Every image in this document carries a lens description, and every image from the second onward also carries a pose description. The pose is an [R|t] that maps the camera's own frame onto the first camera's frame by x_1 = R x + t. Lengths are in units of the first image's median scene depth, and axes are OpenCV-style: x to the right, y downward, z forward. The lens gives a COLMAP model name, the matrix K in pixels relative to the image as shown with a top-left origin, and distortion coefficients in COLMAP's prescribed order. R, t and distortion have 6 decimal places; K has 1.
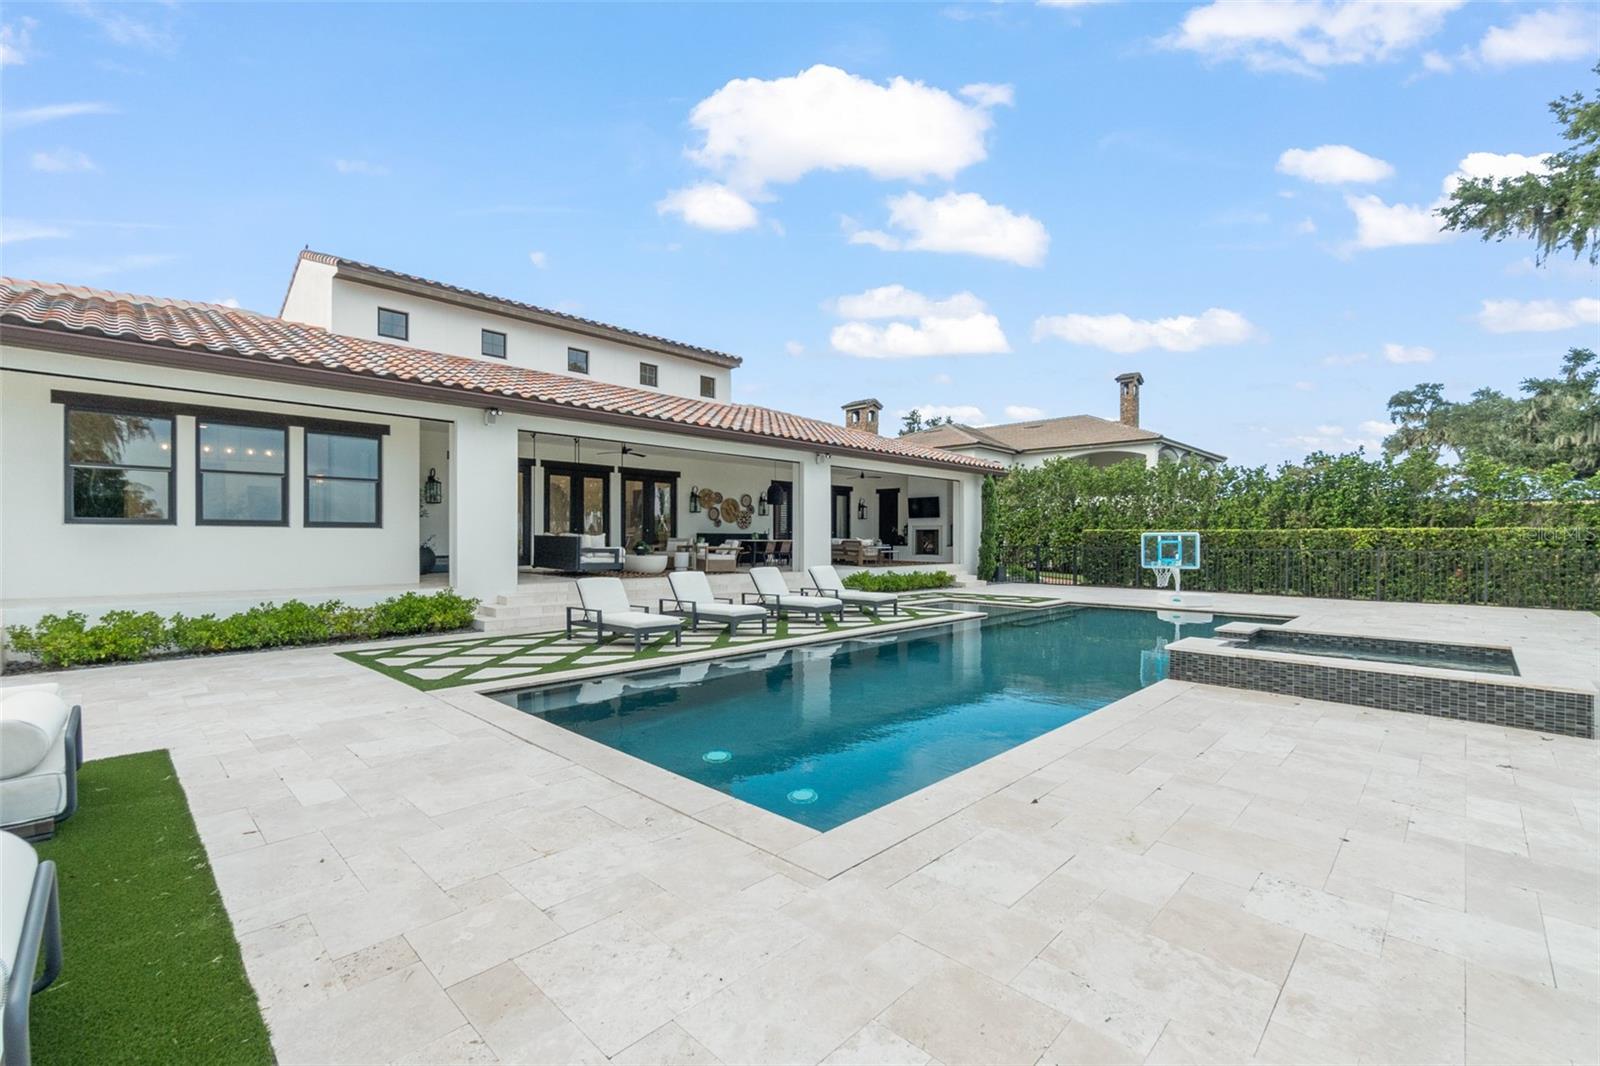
lens RADIAL K [[704.5, 0, 800.0], [0, 704.5, 533.0], [0, 0, 1]] dist [0.001435, 0.000086]
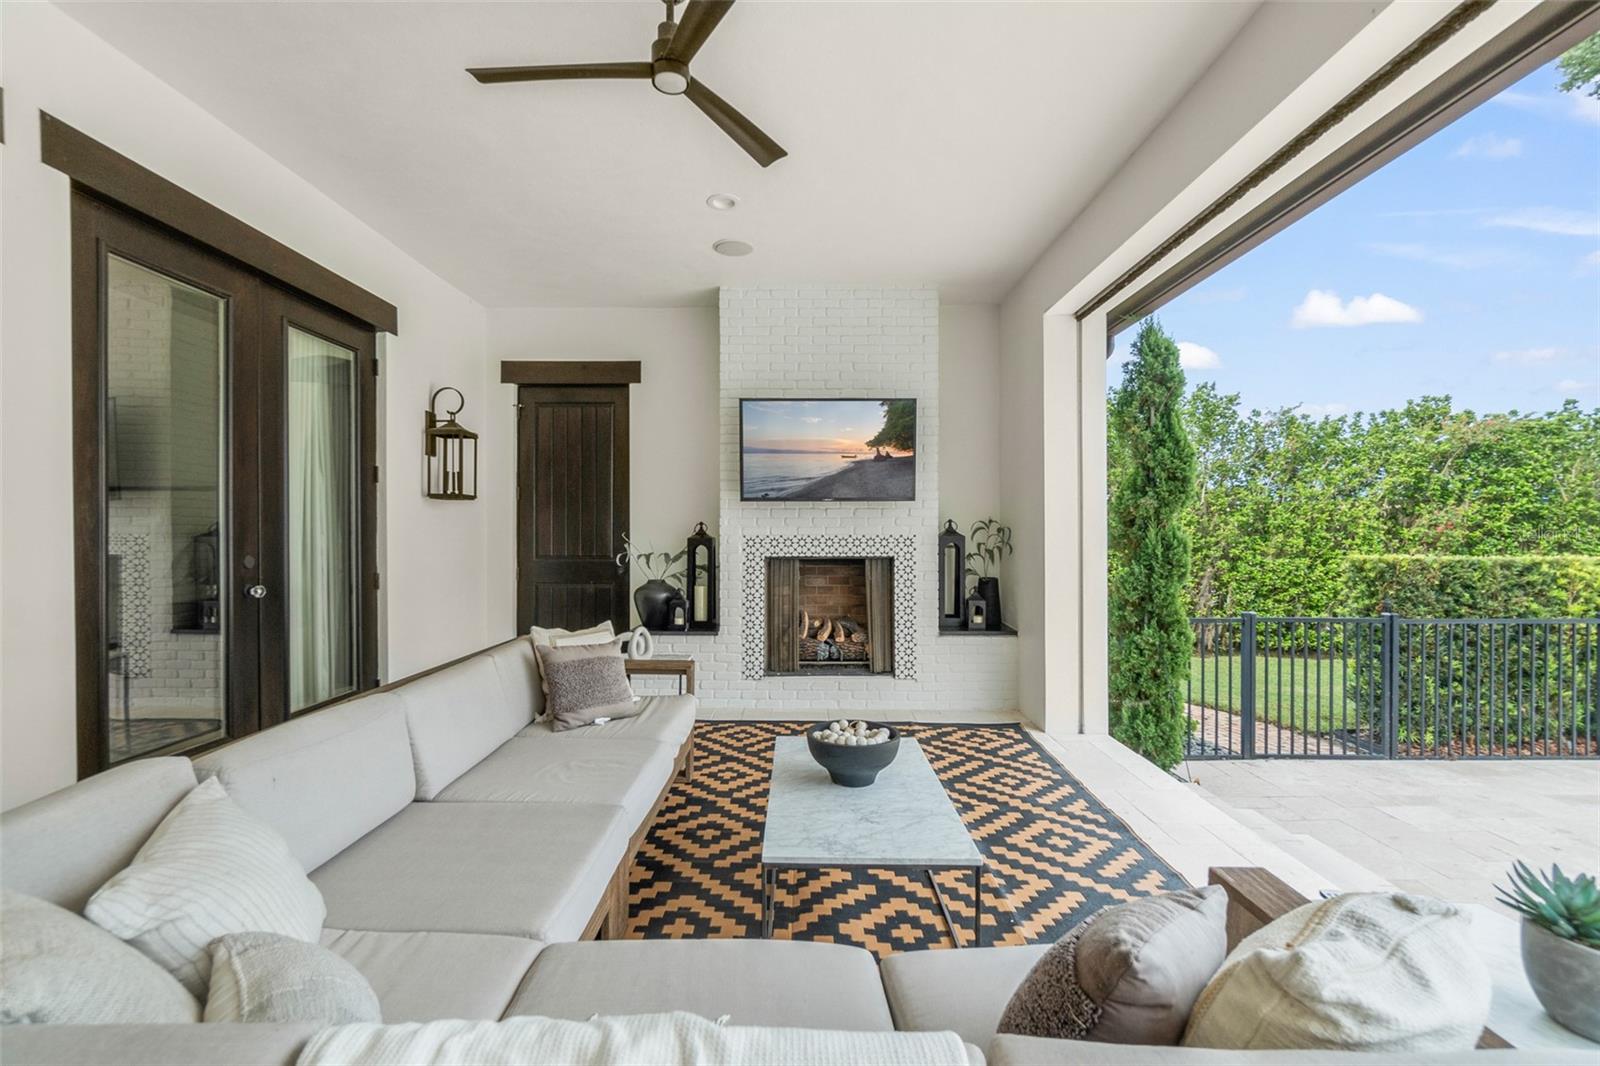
lens RADIAL K [[704.5, 0, 800.0], [0, 704.5, 533.0], [0, 0, 1]] dist [0.001435, 0.000086]
pose [[0.719288, -0.001728, 0.694710, 0.033867], [-0.004784, 0.999961, 0.007440, -0.016689], [-0.694696, -0.008676, 0.719252, 1.036669]]
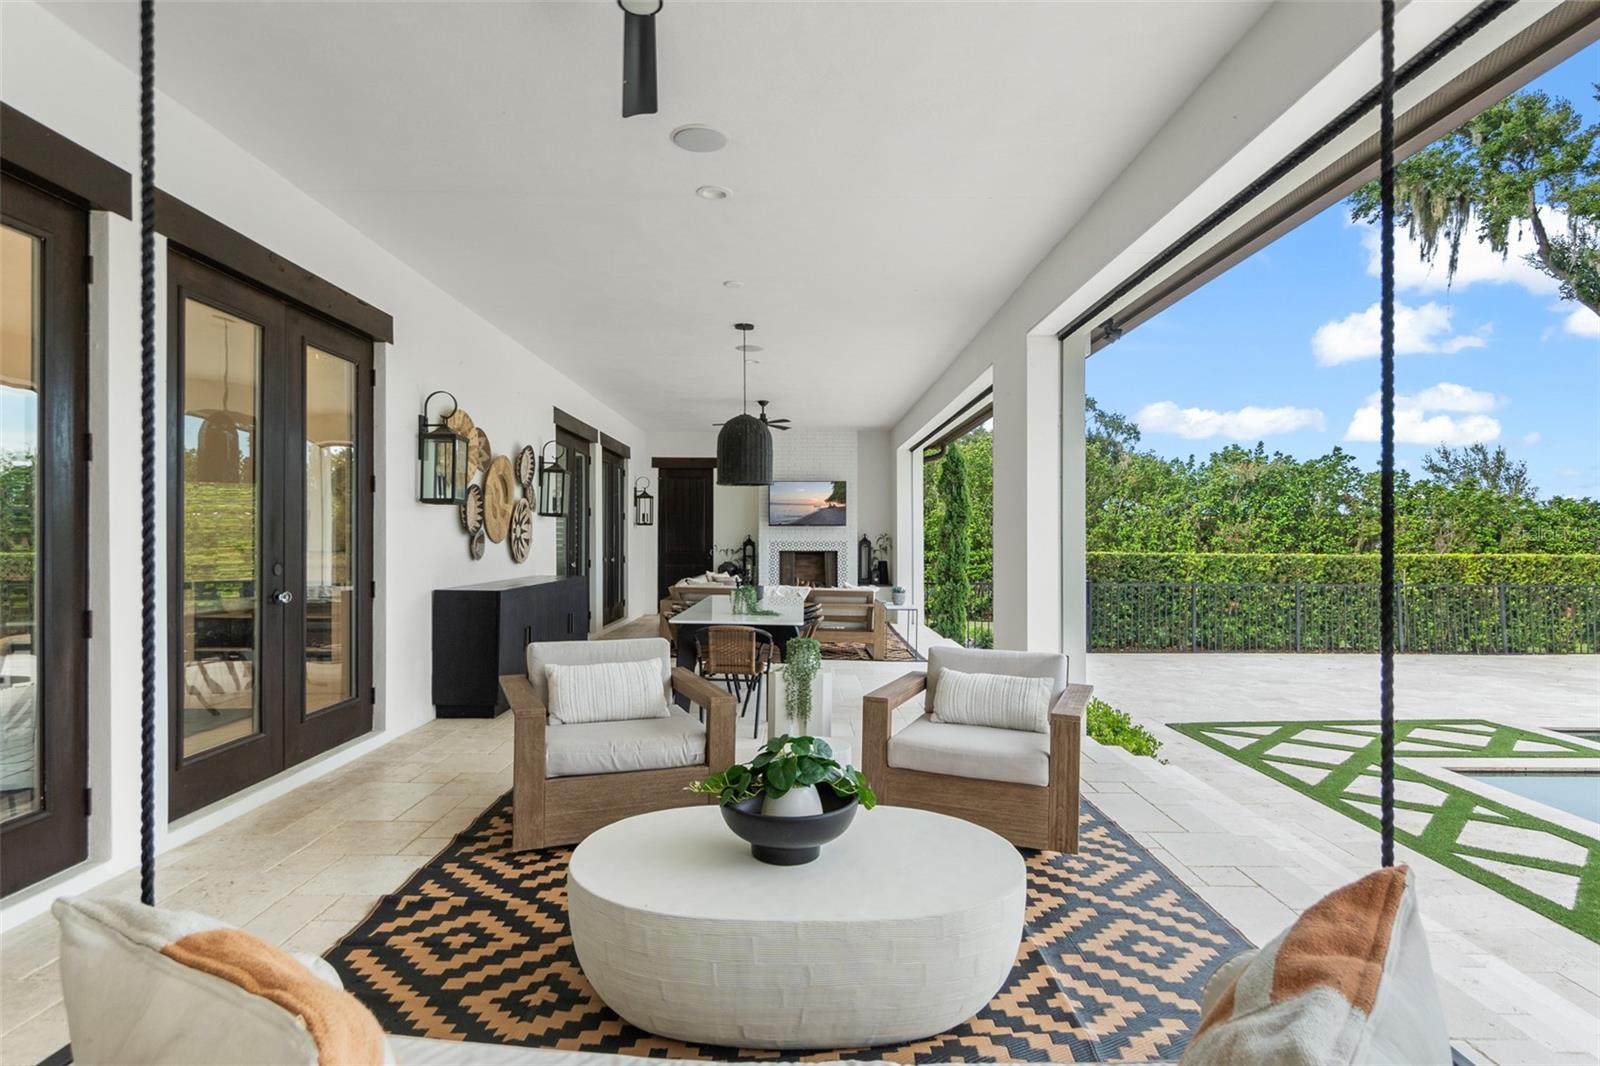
lens RADIAL K [[858.1, 0, 800.0], [0, 858.1, 533.0], [0, 0, 1]] dist [0.000460, -0.000037]
pose [[0.724618, 0.005312, 0.689130, -0.262902], [-0.005344, 0.999984, -0.002090, -0.019231], [-0.689130, -0.002168, 0.724635, 0.716031]]
